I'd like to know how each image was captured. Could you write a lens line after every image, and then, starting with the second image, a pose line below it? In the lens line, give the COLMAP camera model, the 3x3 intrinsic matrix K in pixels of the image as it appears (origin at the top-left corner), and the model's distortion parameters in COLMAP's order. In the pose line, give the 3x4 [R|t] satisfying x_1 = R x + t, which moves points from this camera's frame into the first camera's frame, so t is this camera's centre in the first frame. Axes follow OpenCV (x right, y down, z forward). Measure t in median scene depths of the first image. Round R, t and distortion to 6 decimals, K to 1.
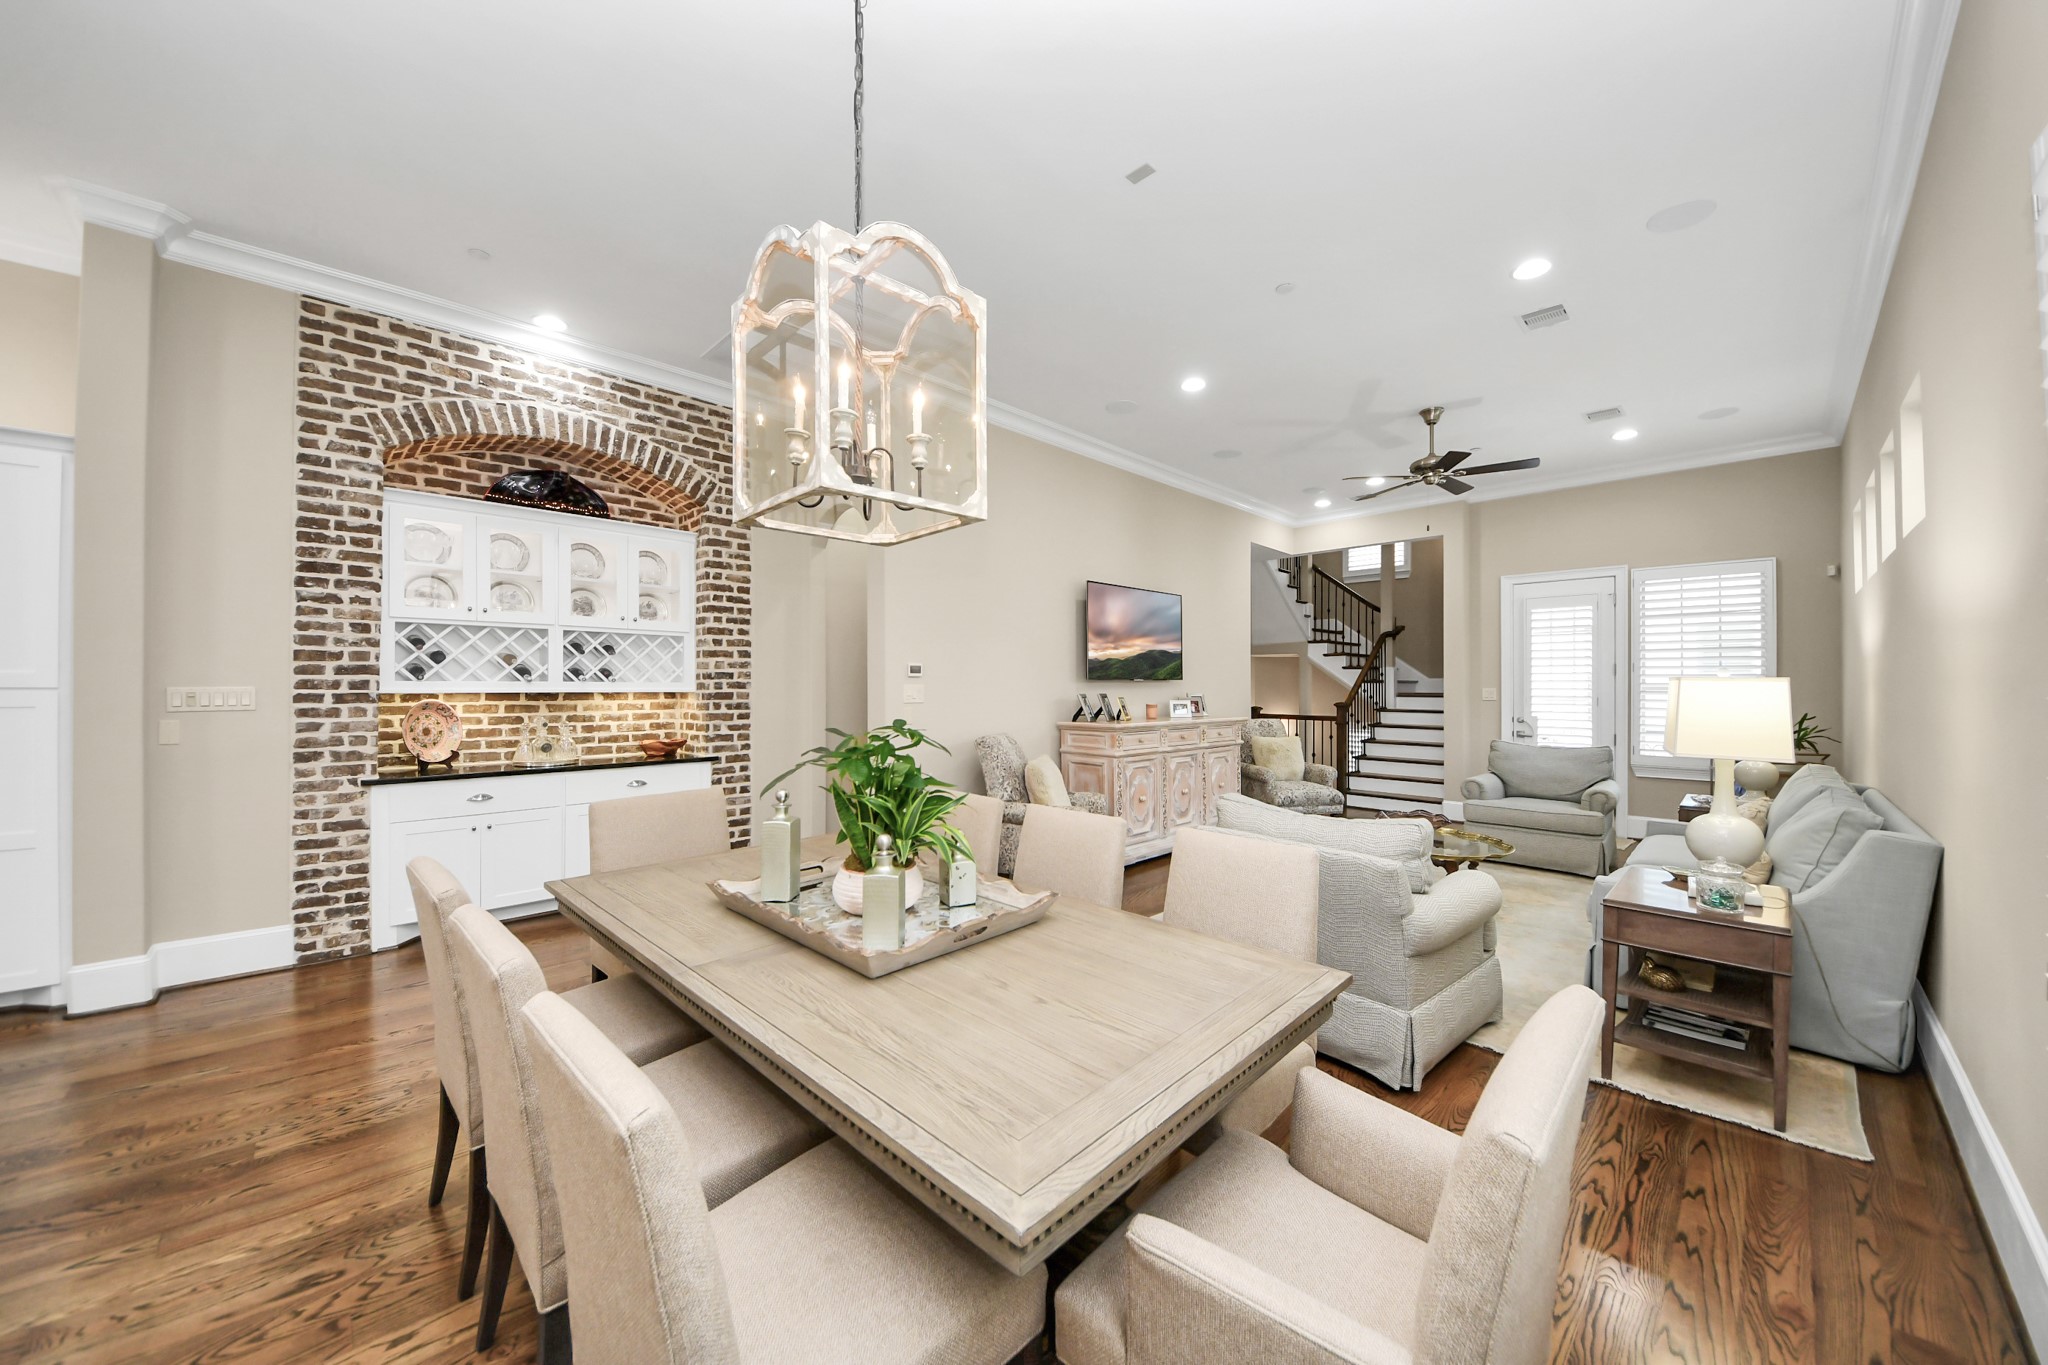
lens RADIAL K [[743.8, 0, 1066.2], [0, 743.8, 687.7], [0, 0, 1]] dist [0.000884, -0.006622]
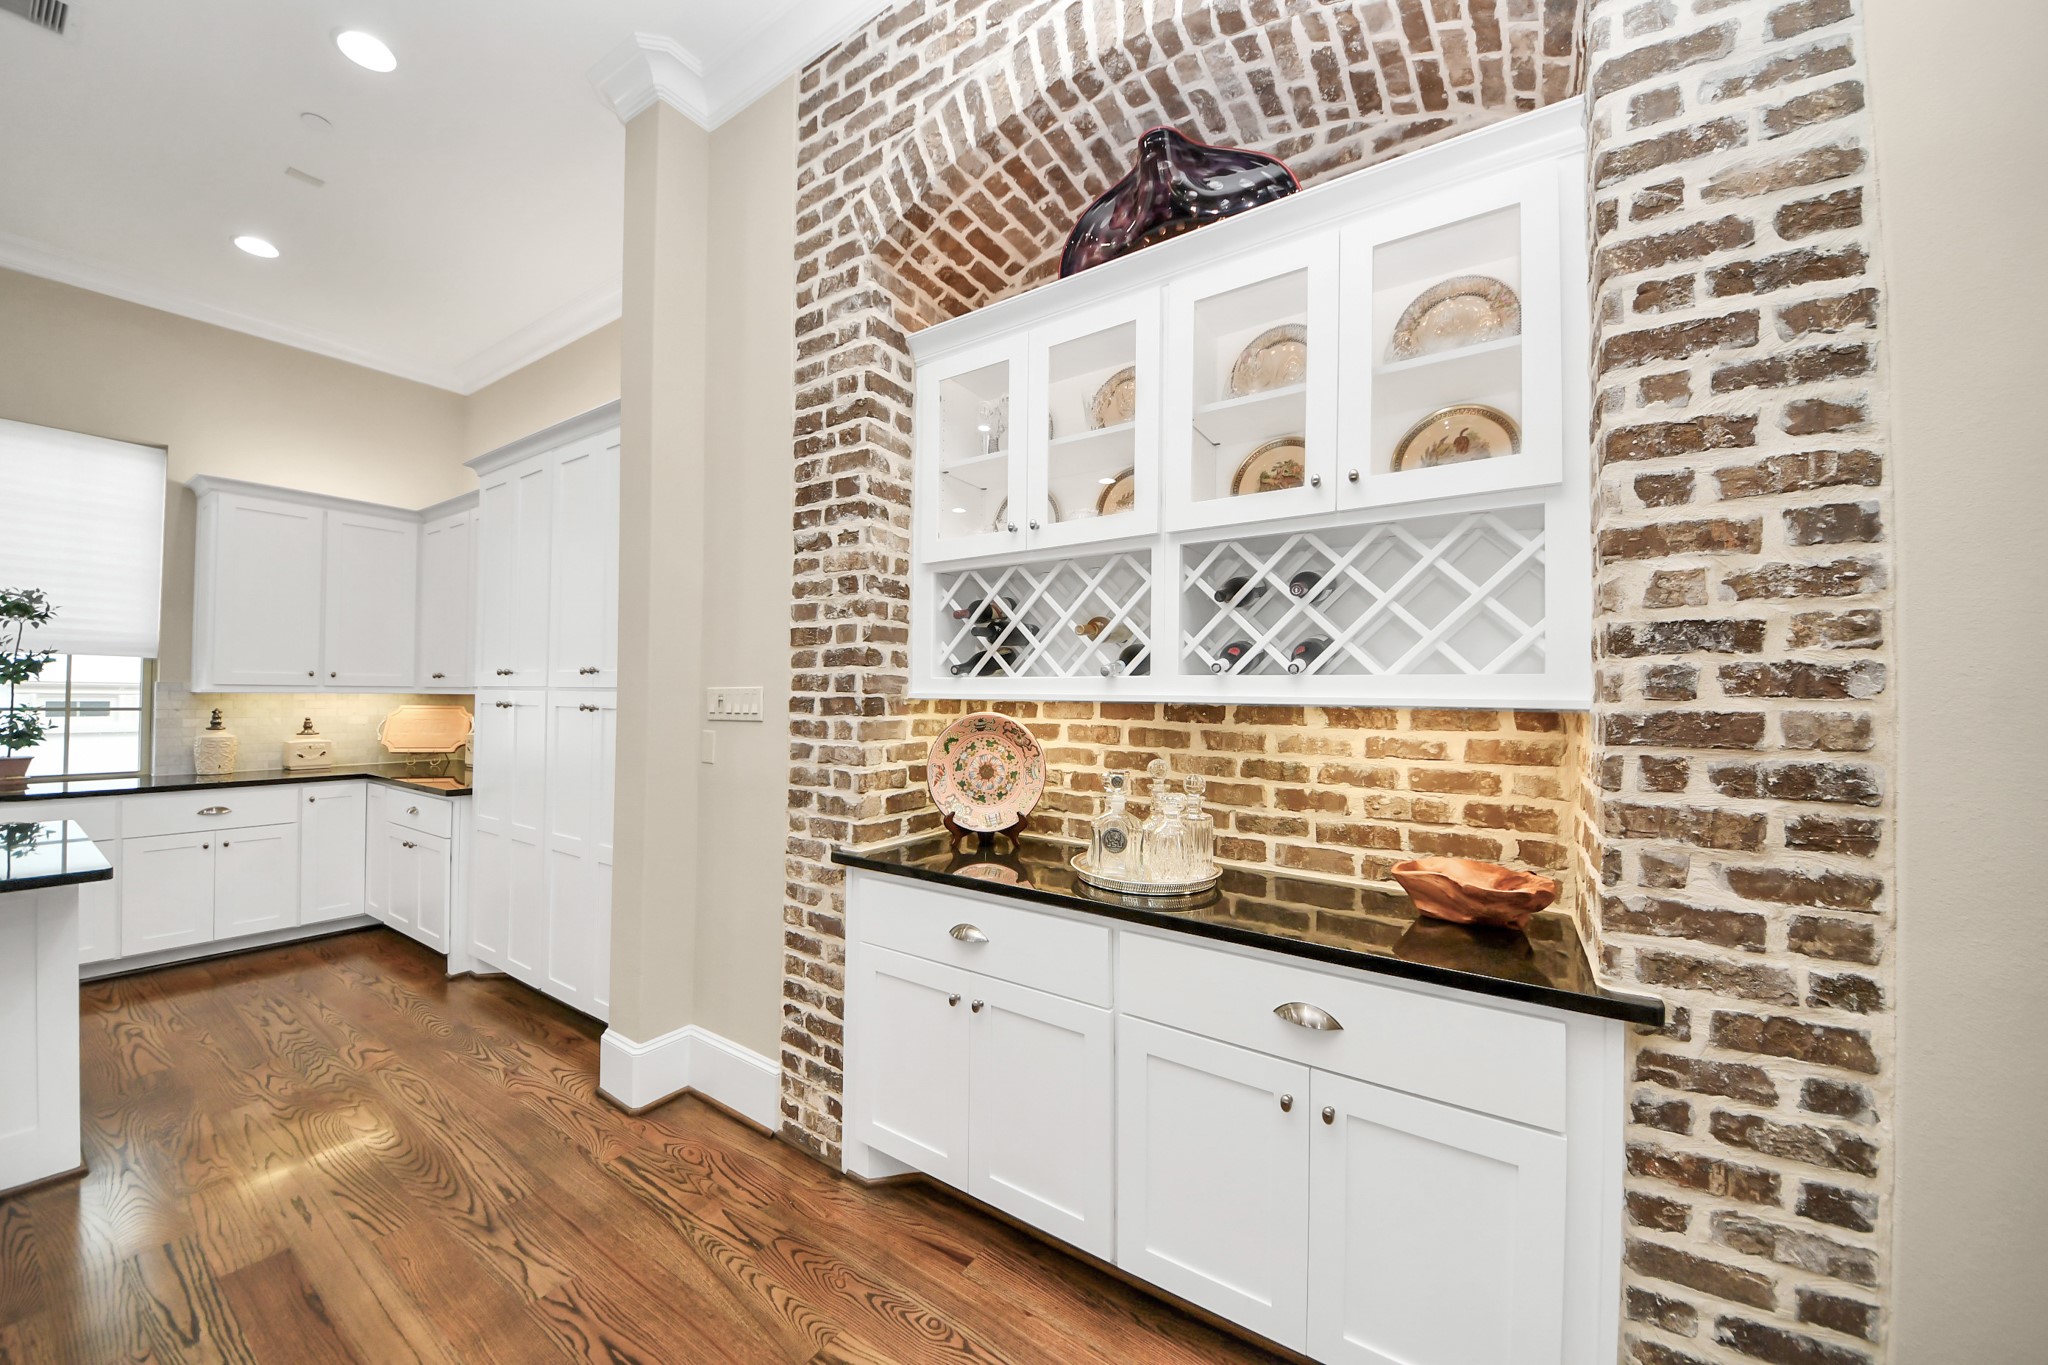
lens RADIAL K [[743.8, 0, 986.0], [0, 743.8, 681.3], [0, 0, 1]] dist [0.000884, -0.006622]
pose [[0.136718, -0.016423, -0.990474, -0.306720], [-0.009595, 0.999794, -0.017902, 0.002962], [0.990564, 0.011952, 0.136532, 0.851893]]
